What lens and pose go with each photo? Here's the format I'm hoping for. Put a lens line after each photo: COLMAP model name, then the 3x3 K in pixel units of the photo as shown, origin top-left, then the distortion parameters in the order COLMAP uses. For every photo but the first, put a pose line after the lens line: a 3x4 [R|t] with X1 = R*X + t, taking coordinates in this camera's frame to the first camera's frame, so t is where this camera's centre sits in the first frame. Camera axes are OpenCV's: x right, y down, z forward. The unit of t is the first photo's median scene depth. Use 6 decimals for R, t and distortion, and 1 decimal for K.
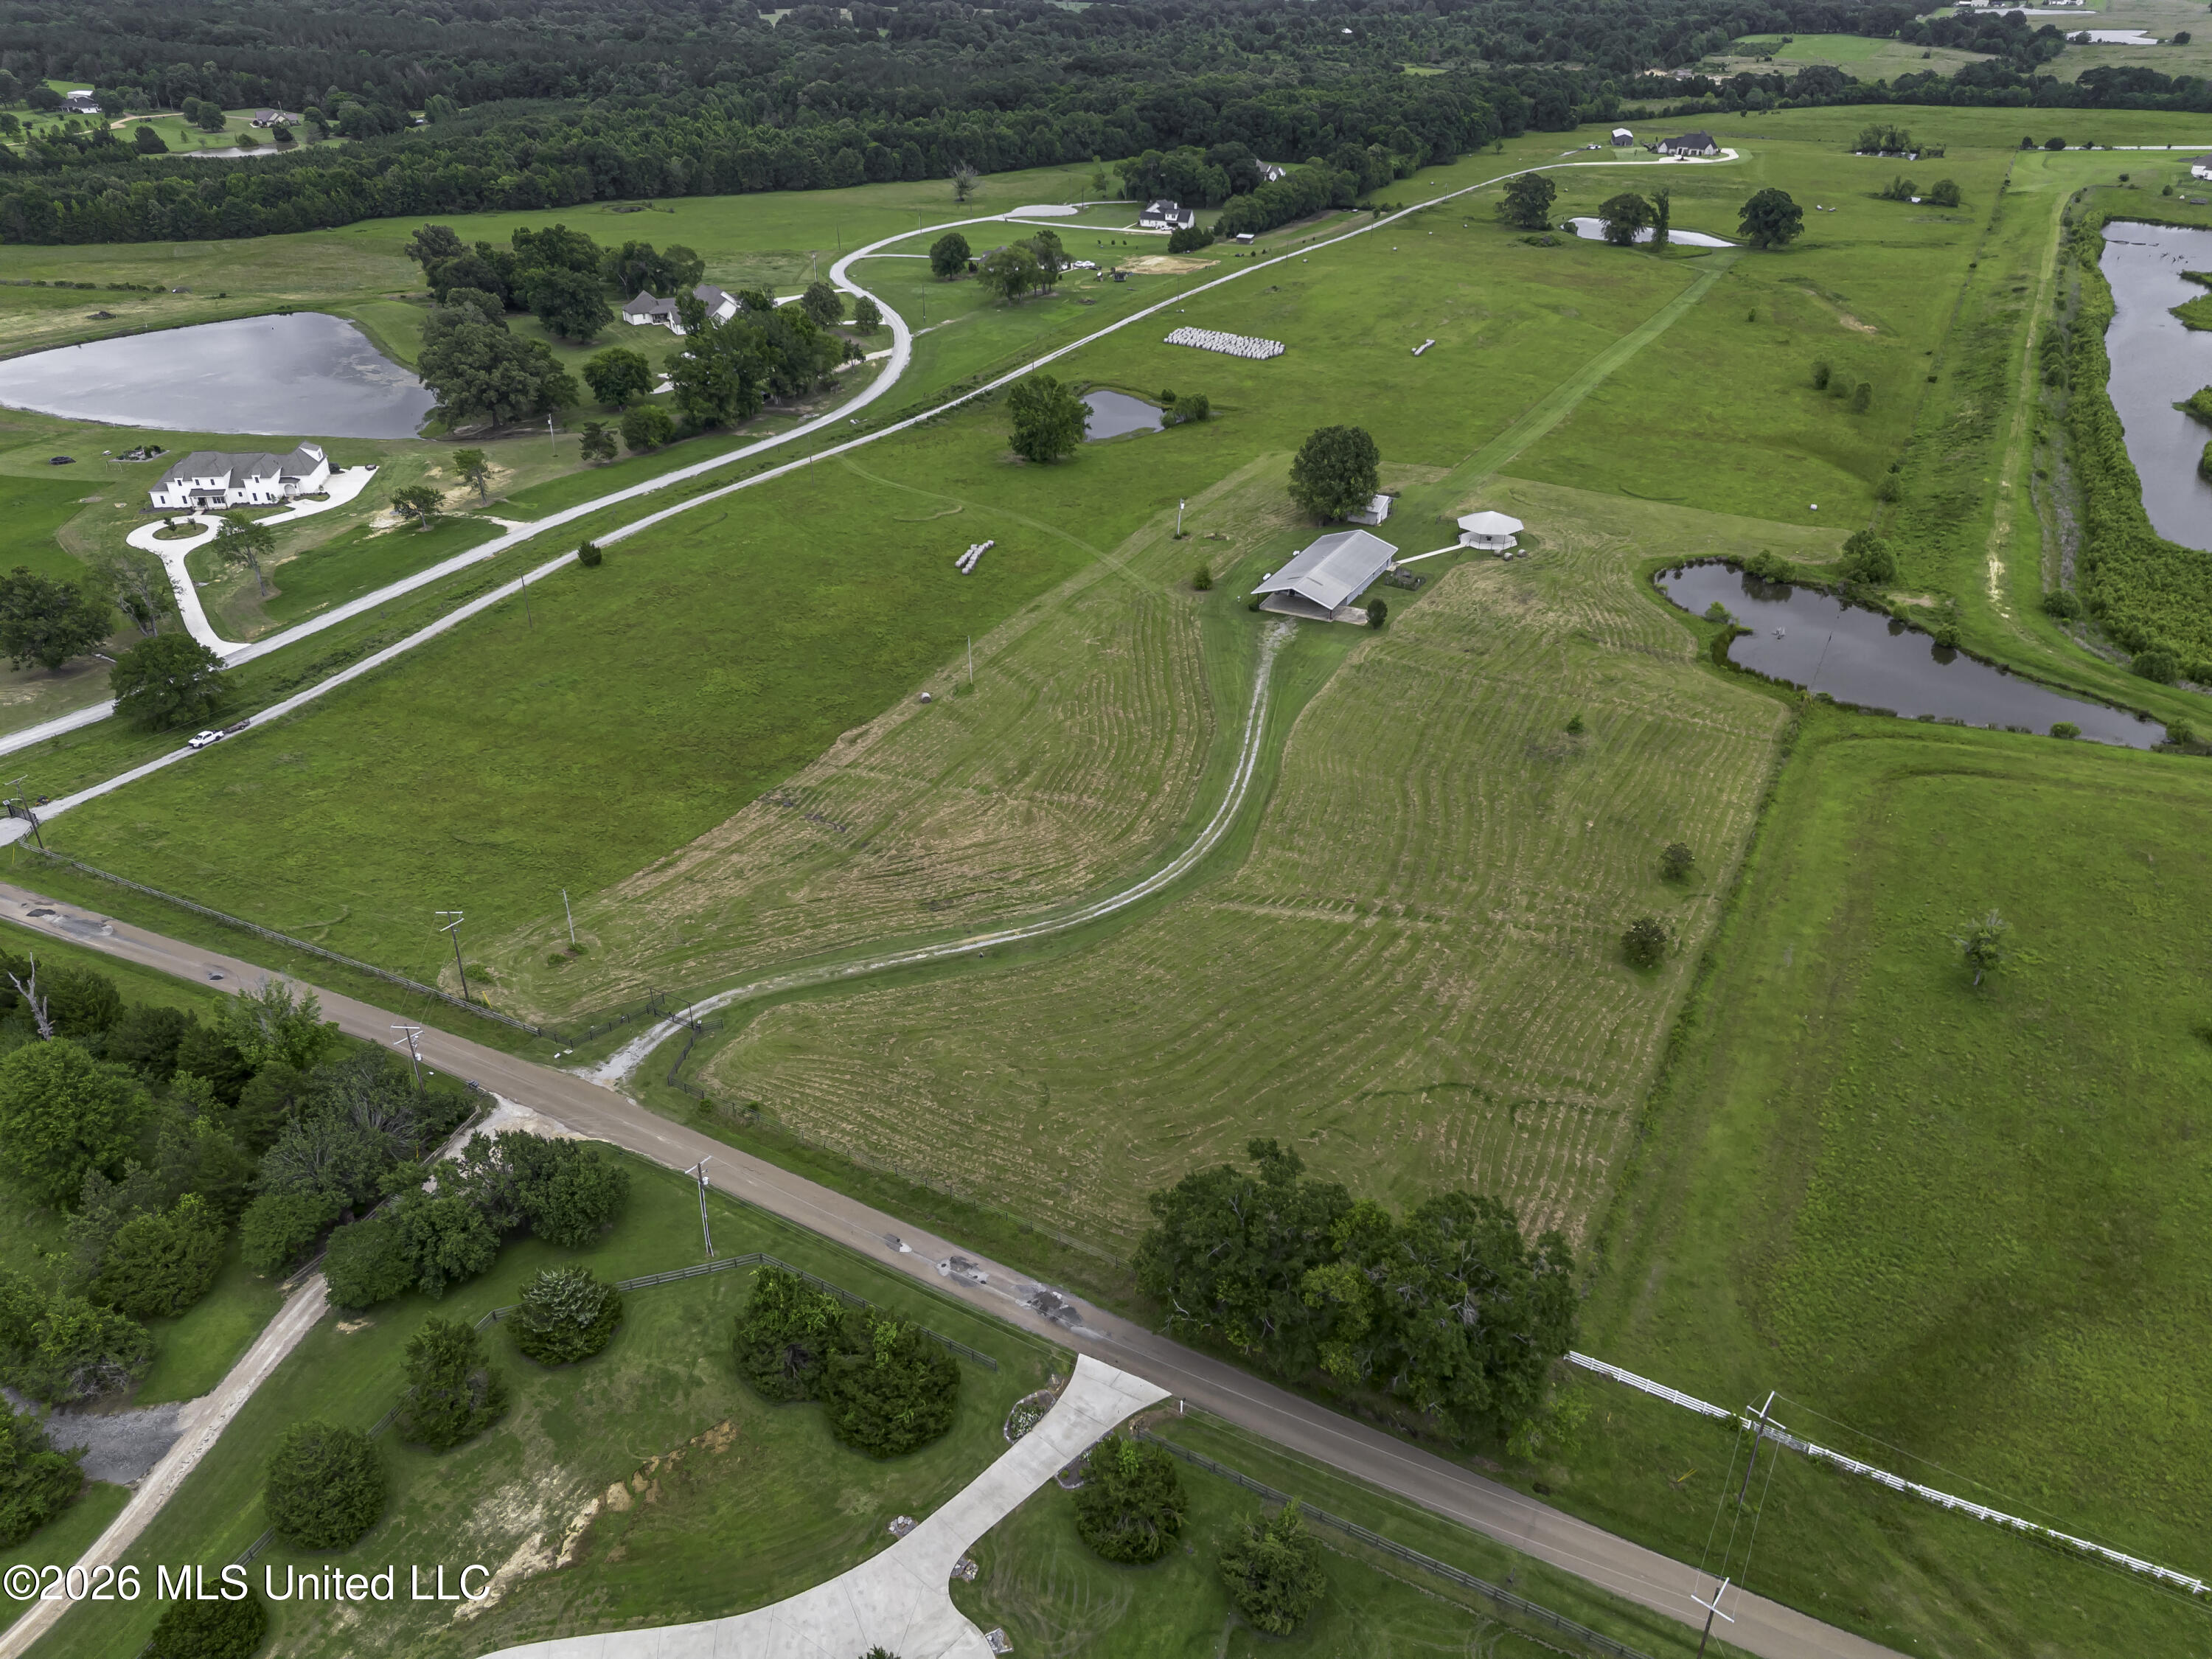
lens RADIAL K [[1587.7, 0, 1103.9], [0, 1587.7, 797.8], [0, 0, 1]] dist [0.070765, -0.064803]
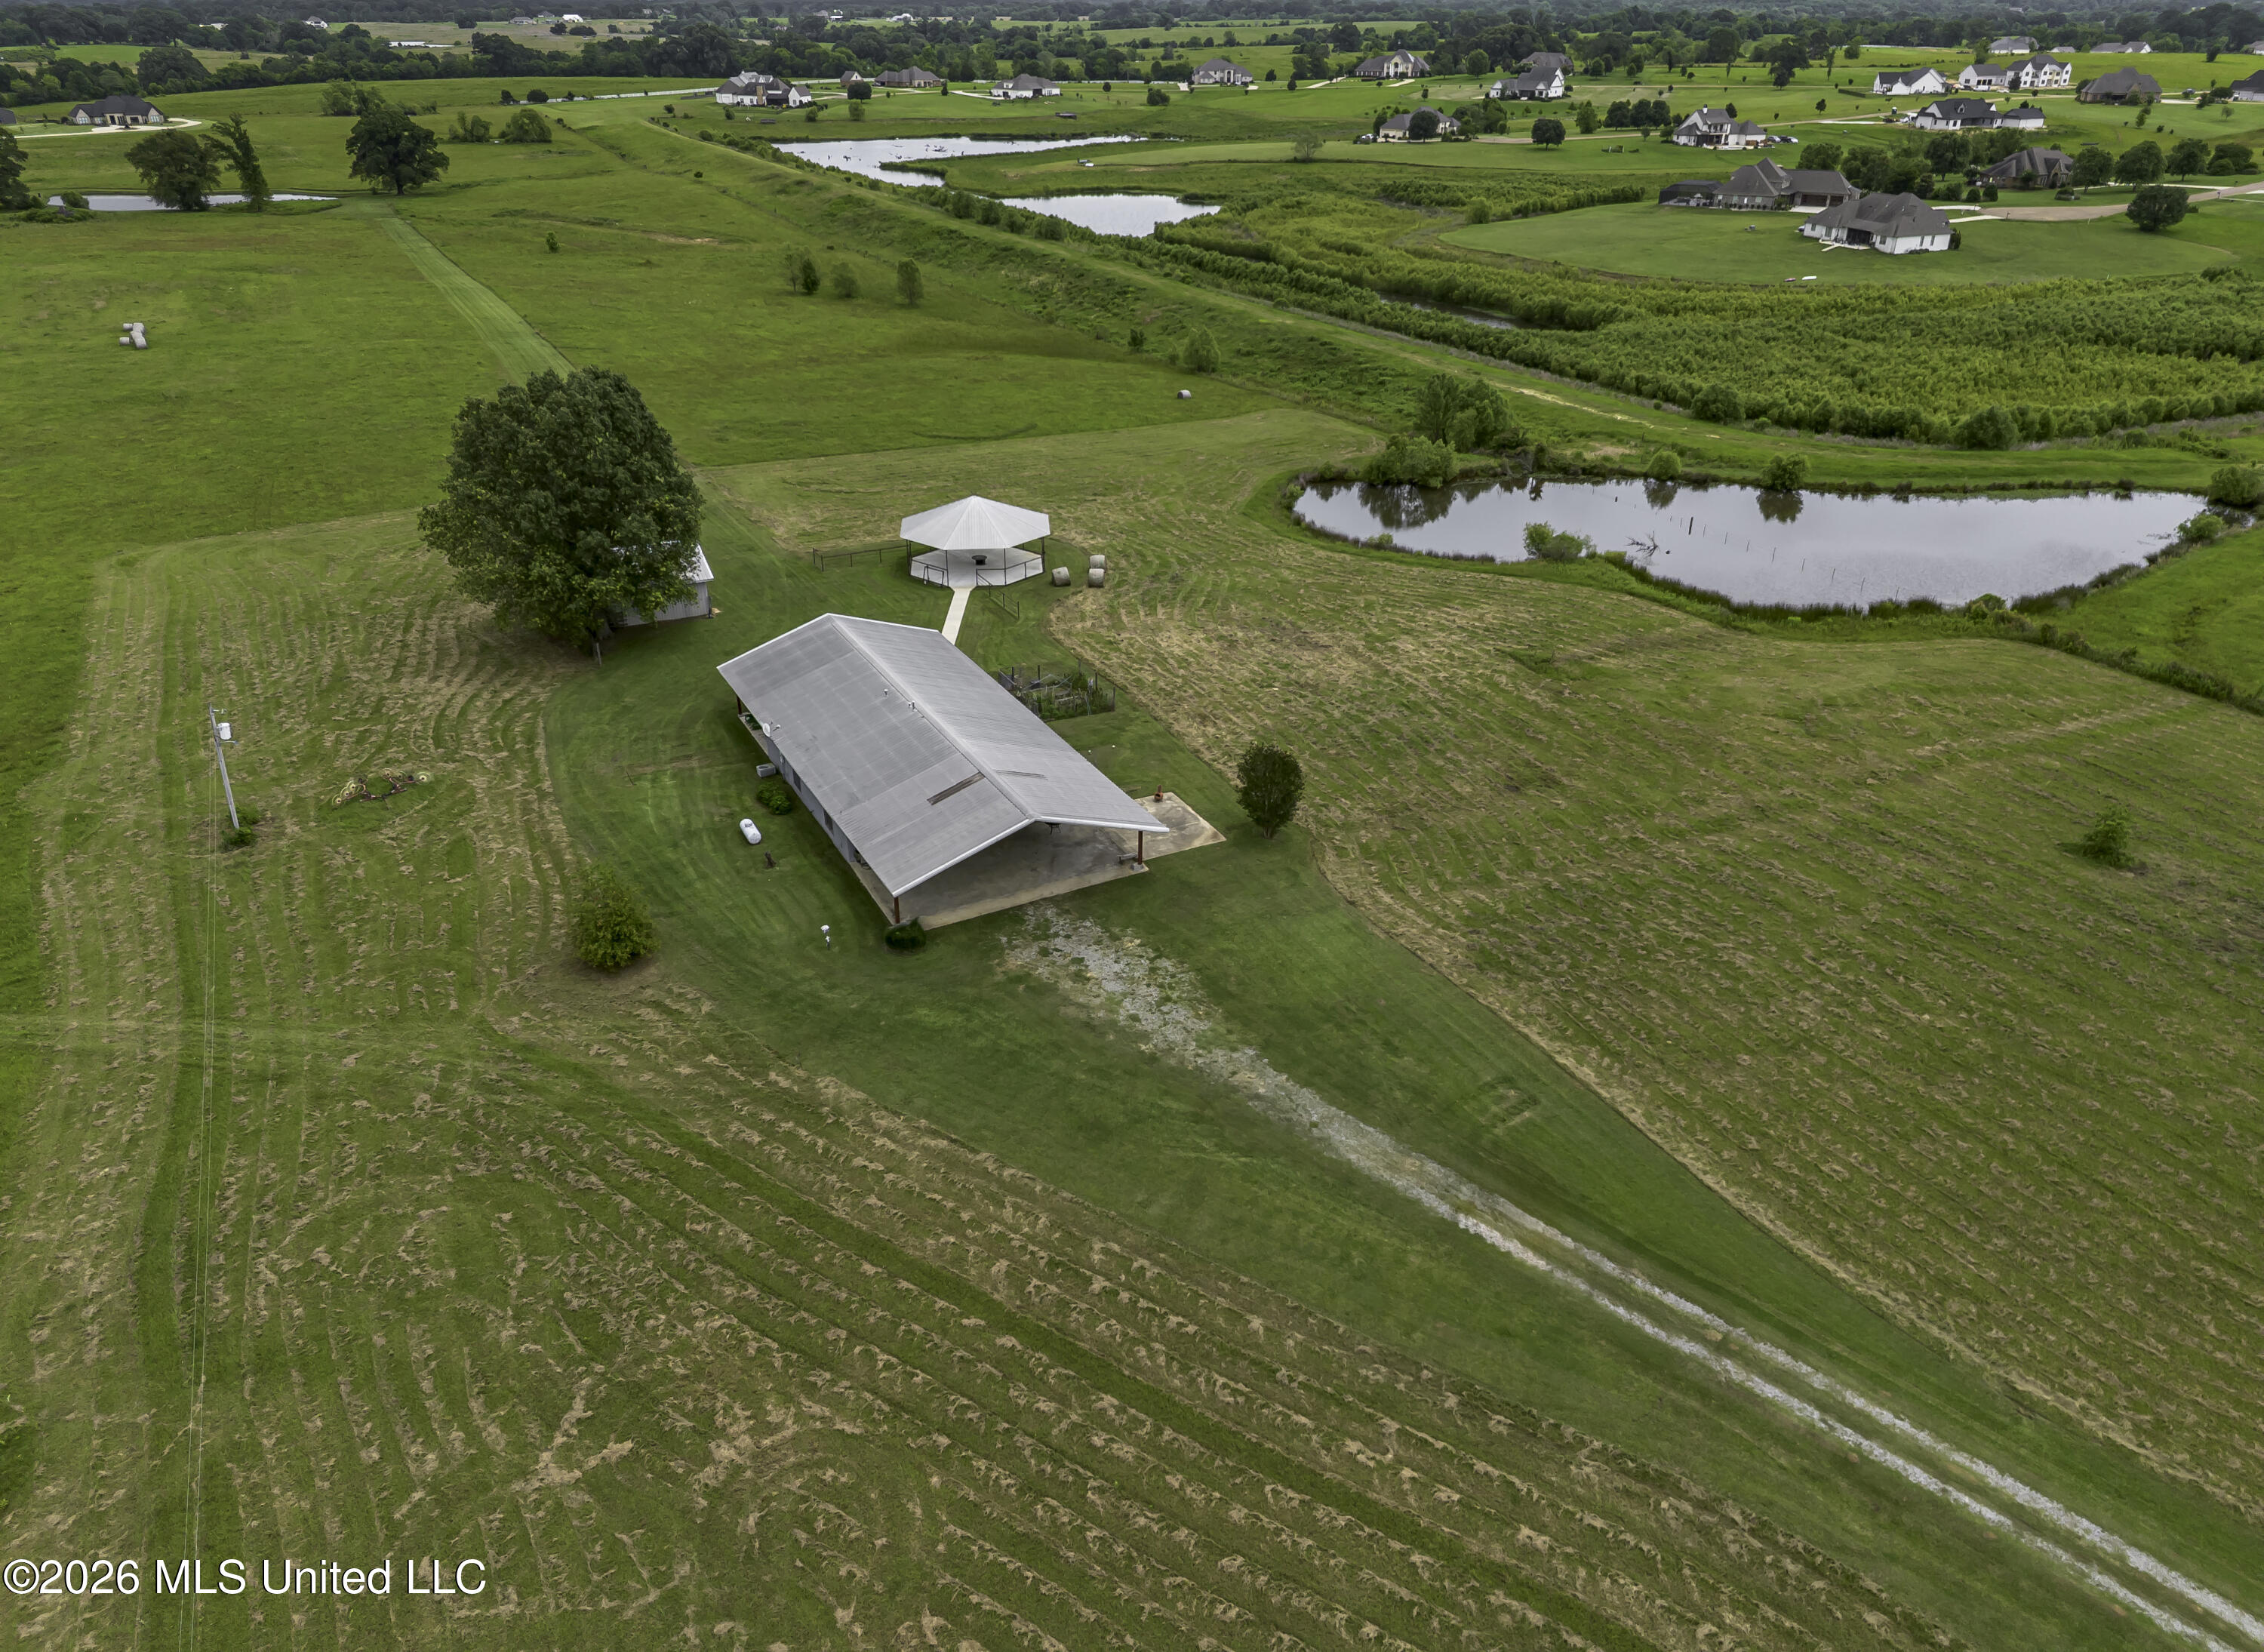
lens RADIAL K [[1621.9, 0, 1131.4], [0, 1621.9, 768.6], [0, 0, 1]] dist [0.073936, -0.077353]
pose [[0.563368, -0.353884, 0.746581, -0.091060], [0.400842, 0.907224, 0.127555, -0.176660], [-0.722456, 0.227400, 0.652953, 0.822461]]
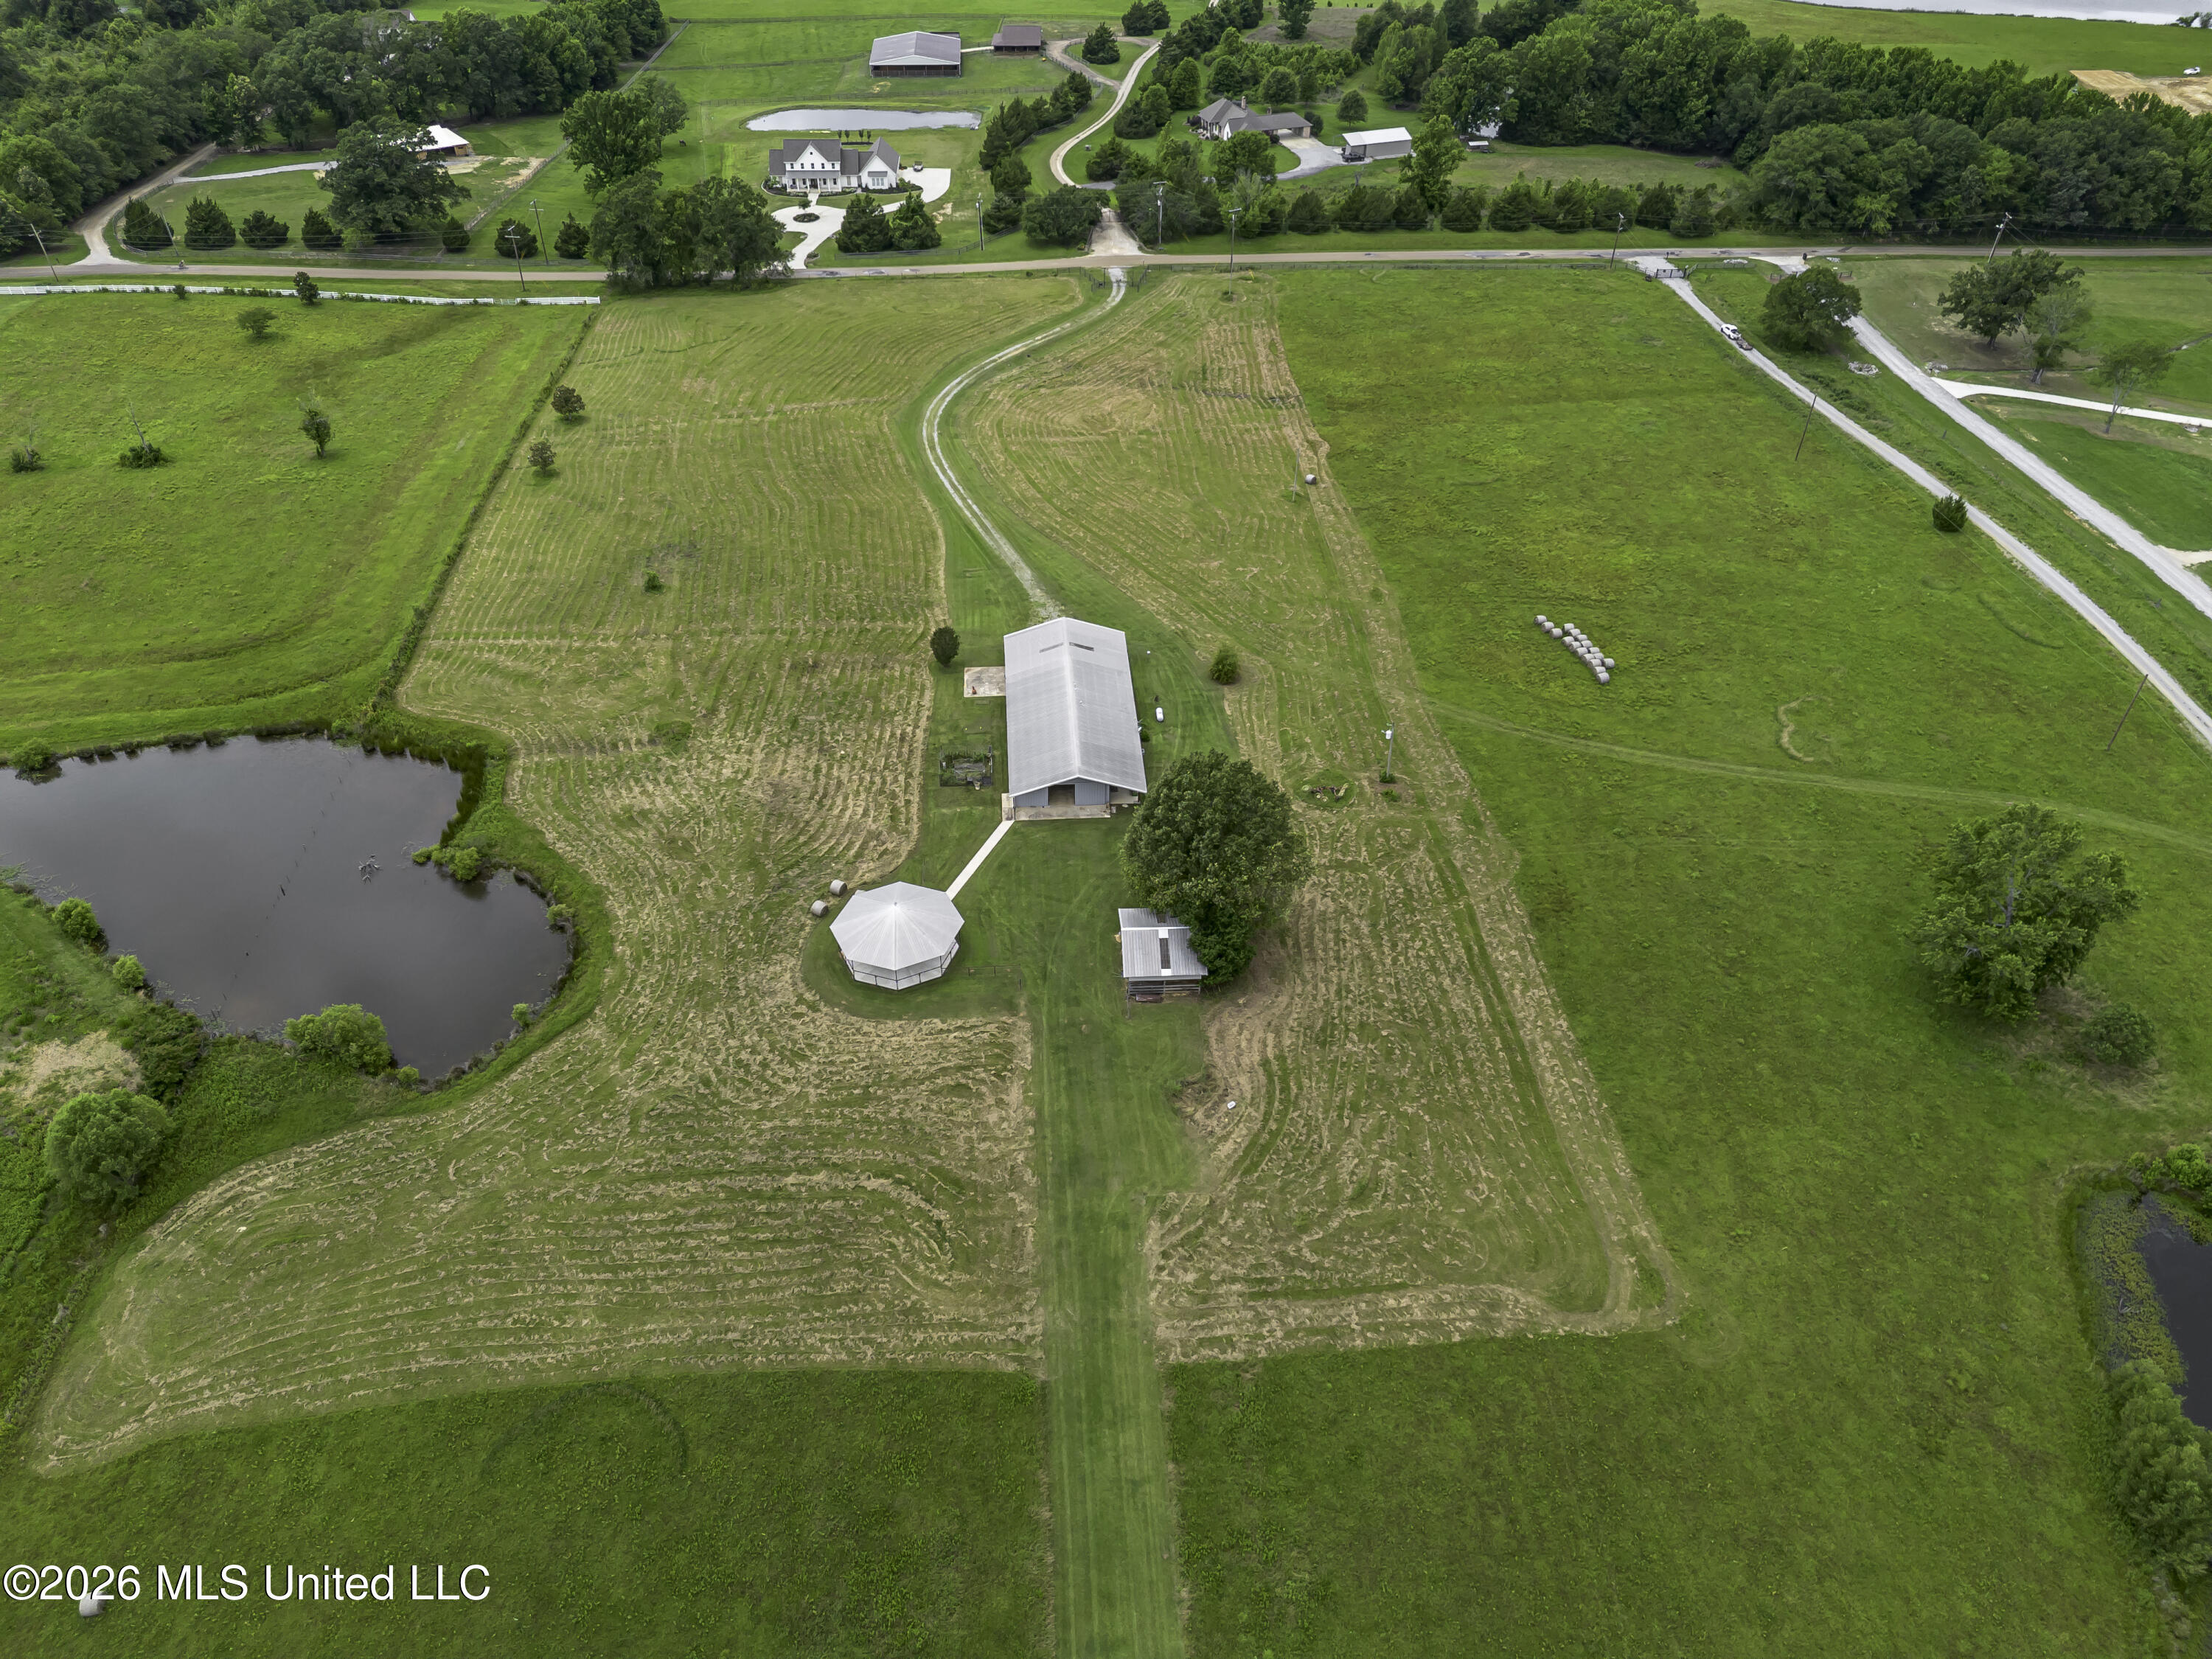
lens RADIAL K [[1587.7, 0, 1103.9], [0, 1587.7, 797.8], [0, 0, 1]] dist [0.070765, -0.064803]
pose [[-0.845364, 0.316454, -0.430368, 0.454363], [-0.267281, 0.446977, 0.853682, -0.740574], [0.462515, 0.836701, -0.293276, 1.333695]]
